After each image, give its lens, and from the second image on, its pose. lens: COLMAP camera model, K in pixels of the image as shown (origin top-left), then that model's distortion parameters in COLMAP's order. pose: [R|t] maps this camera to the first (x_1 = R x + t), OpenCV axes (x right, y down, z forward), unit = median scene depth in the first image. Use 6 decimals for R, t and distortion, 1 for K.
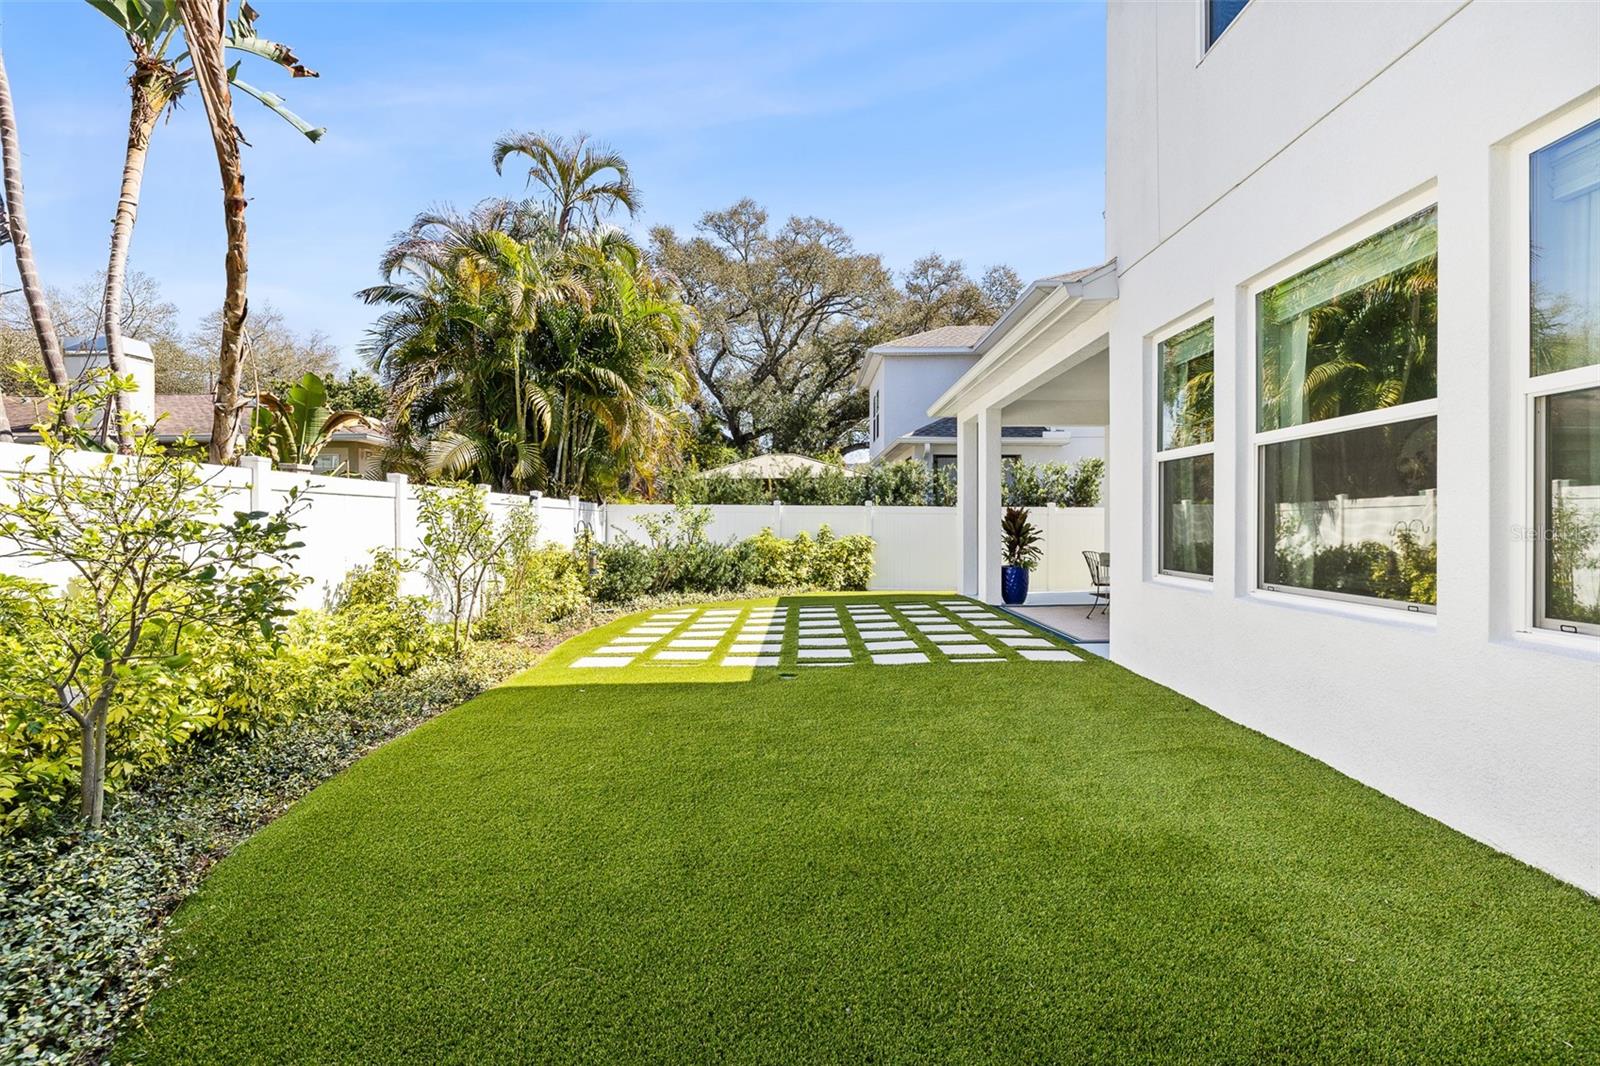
lens RADIAL K [[712.0, 0, 800.0], [0, 712.0, 533.0], [0, 0, 1]] dist [-0.004377, -0.000478]
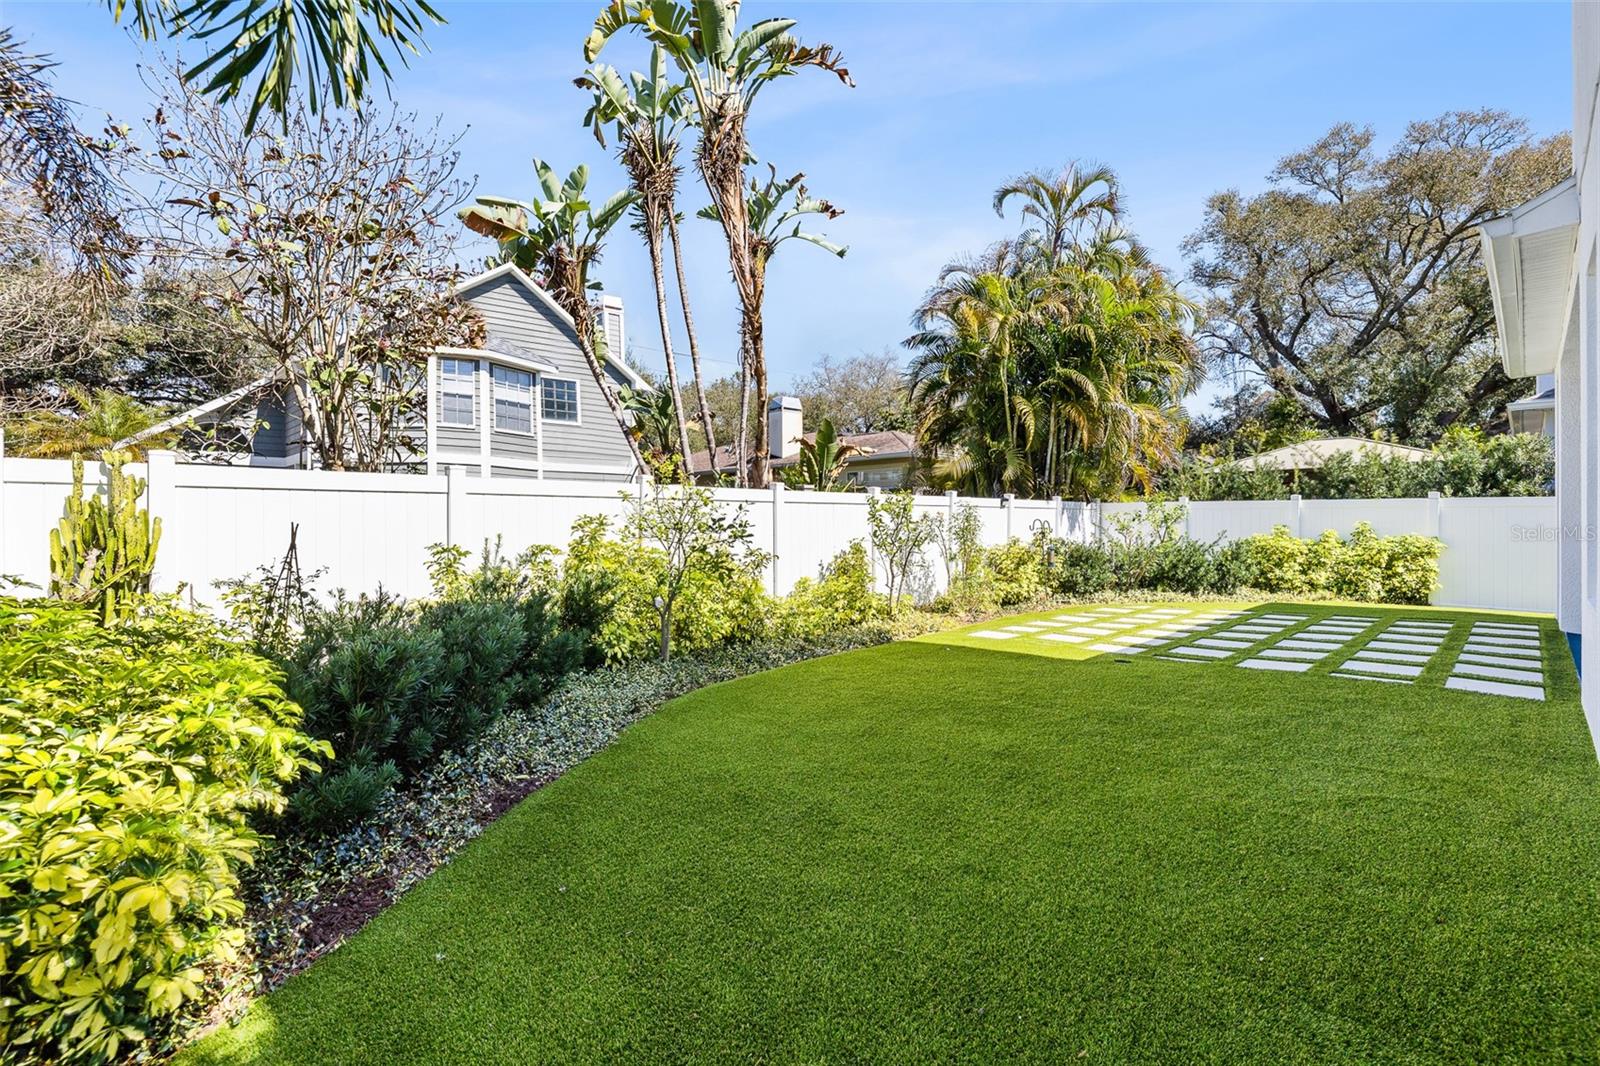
lens RADIAL K [[719.6, 0, 798.1], [0, 719.6, 533.5], [0, 0, 1]] dist [-0.024102, 0.015414]
pose [[0.703026, 0.010455, -0.711087, 0.177865], [-0.006551, 0.999945, 0.008225, -0.001048], [0.711134, -0.001124, 0.703056, -0.054060]]
